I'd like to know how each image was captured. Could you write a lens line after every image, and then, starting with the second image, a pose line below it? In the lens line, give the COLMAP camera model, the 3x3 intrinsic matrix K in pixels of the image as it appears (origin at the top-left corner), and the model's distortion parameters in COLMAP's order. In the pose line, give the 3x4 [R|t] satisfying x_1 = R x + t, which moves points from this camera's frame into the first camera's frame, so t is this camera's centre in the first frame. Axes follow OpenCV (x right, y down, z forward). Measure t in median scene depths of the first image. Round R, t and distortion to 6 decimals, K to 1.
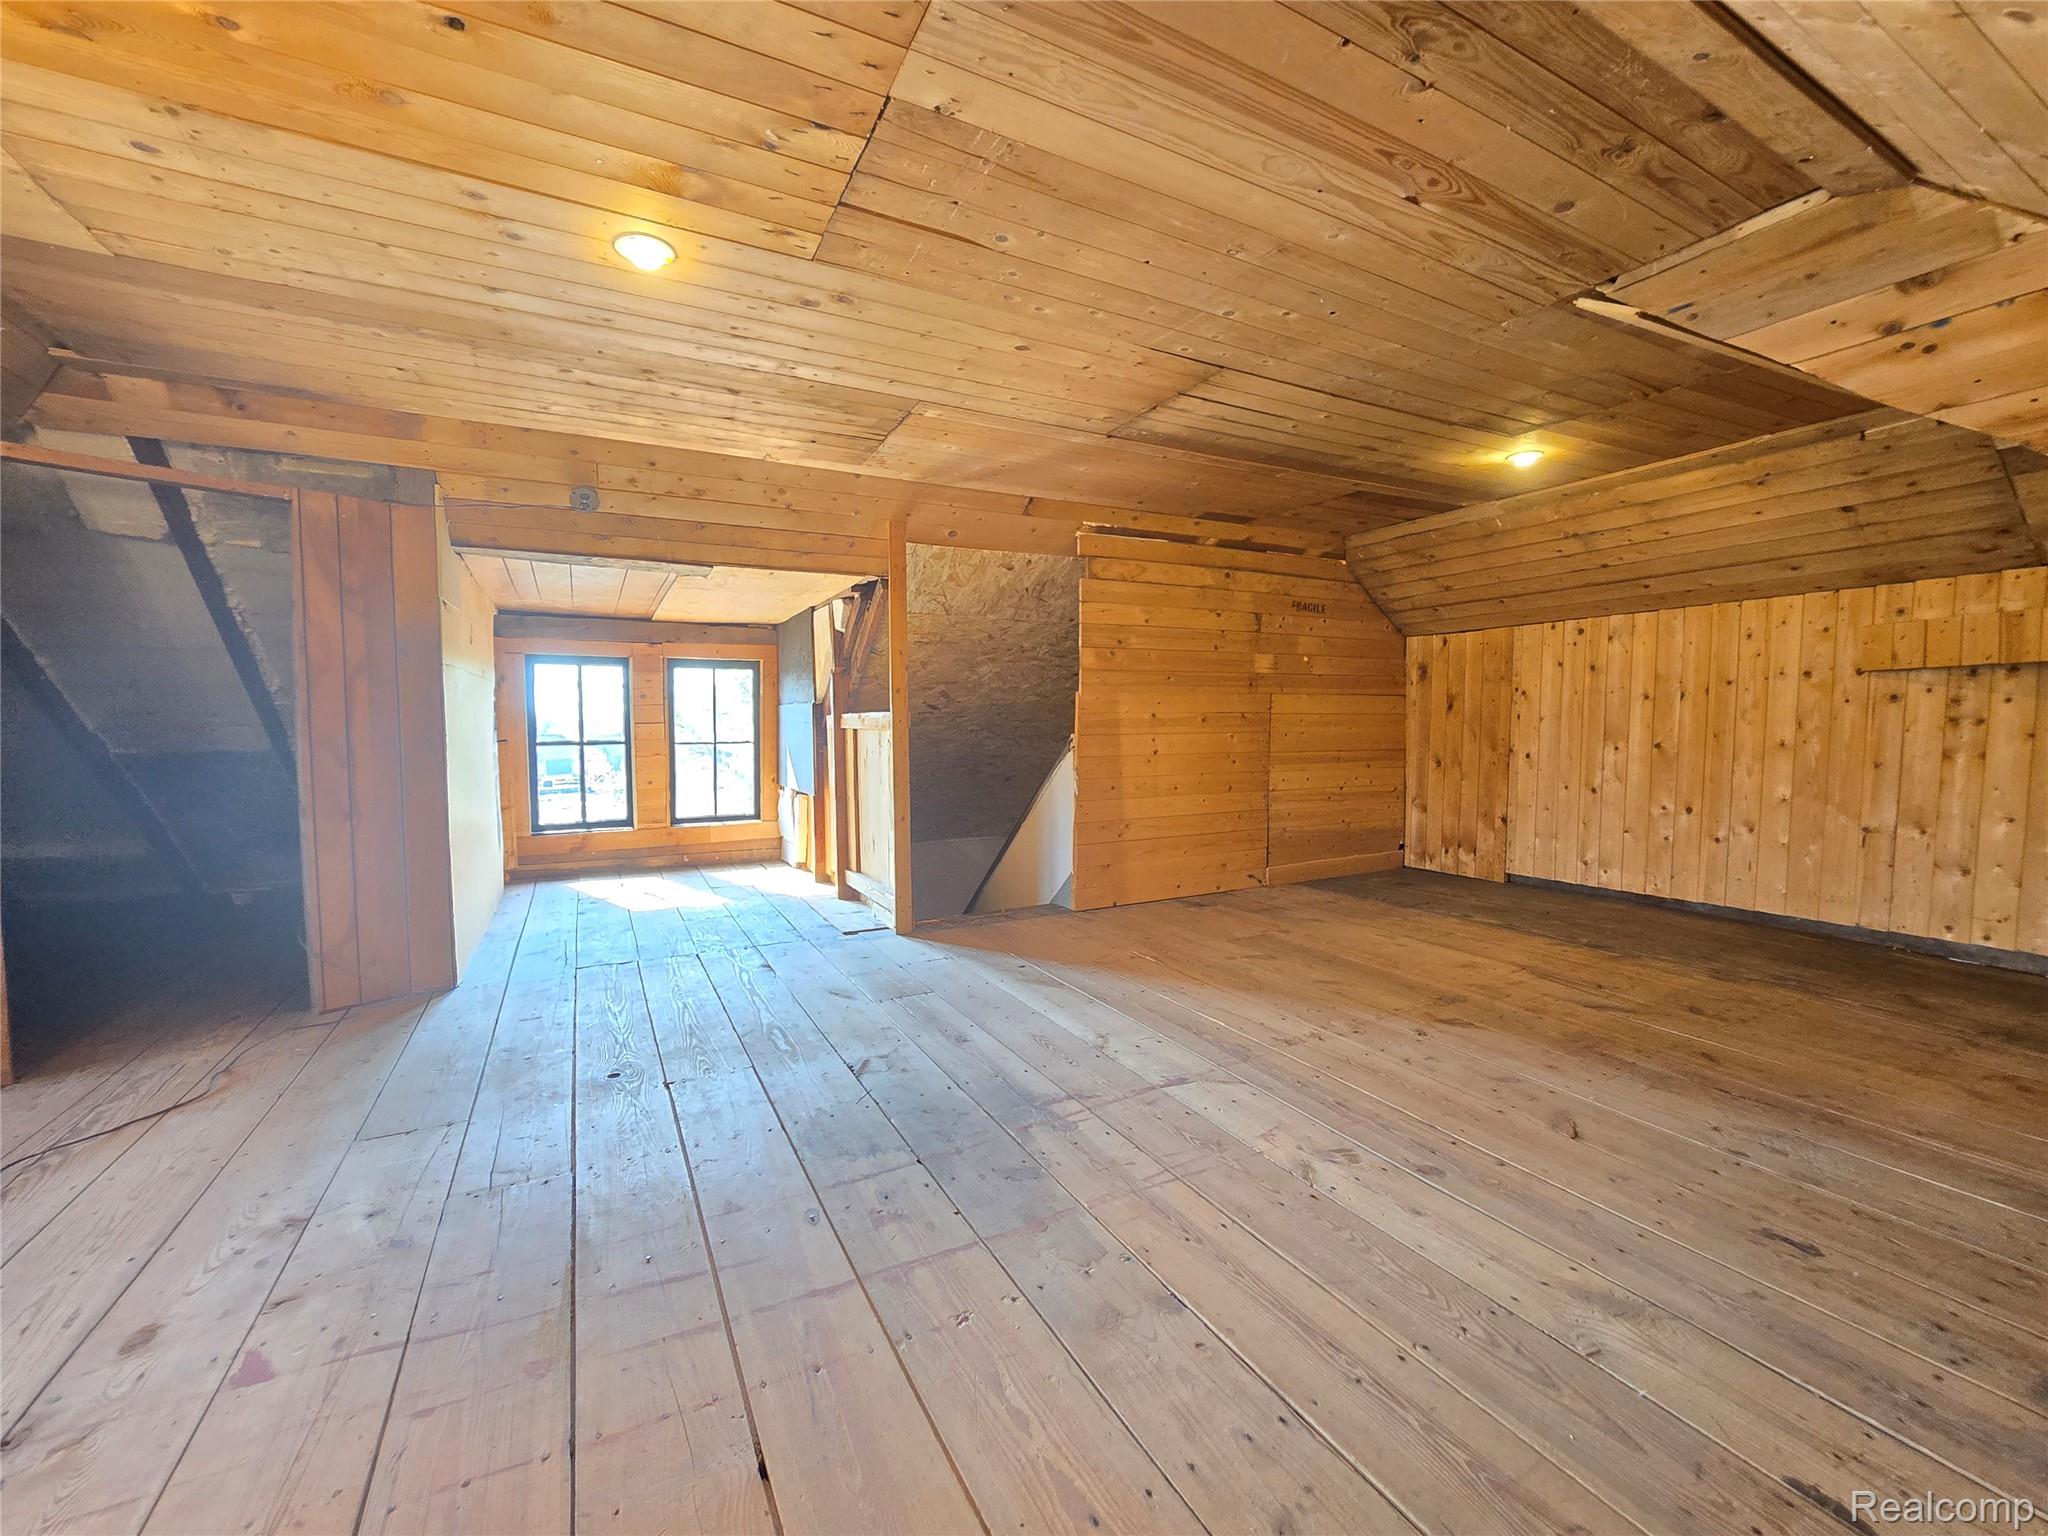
lens RADIAL K [[845.3, 0, 1032.8], [0, 845.3, 767.4], [0, 0, 1]] dist [-0.000034, 0.000194]
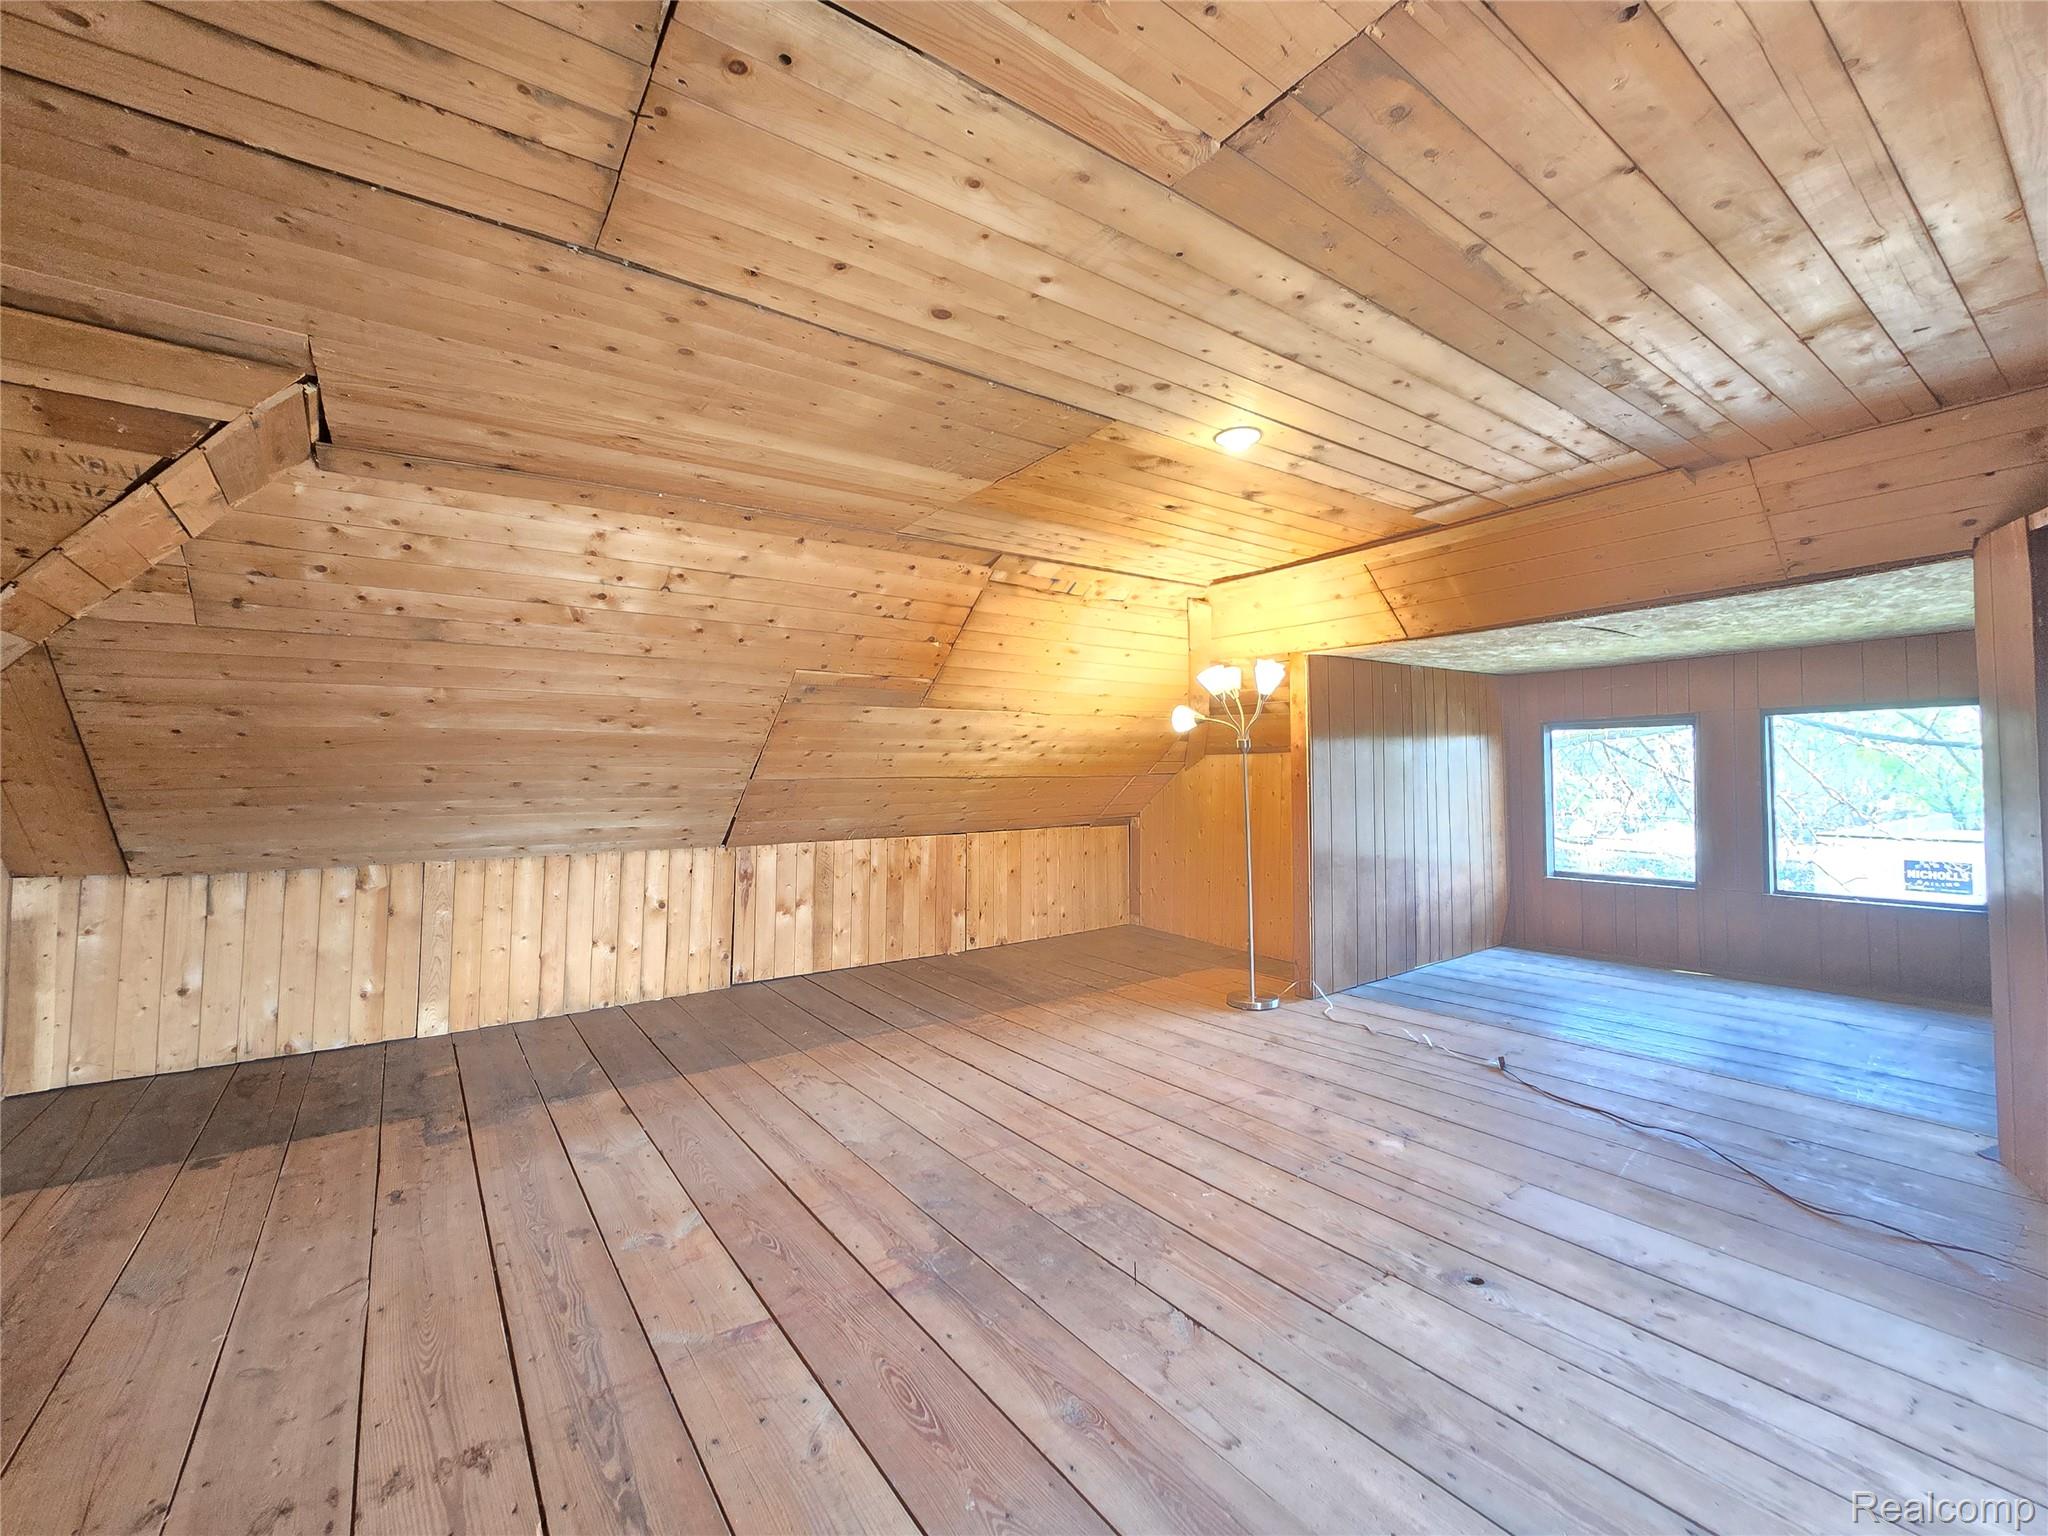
lens RADIAL K [[845.3, 0, 1014.1], [0, 845.3, 770.4], [0, 0, 1]] dist [-0.000034, 0.000194]
pose [[-0.991206, 0.015639, -0.131401, 0.027551], [0.008825, 0.998593, 0.052284, -0.176209], [0.132033, 0.050664, -0.989950, 1.954193]]
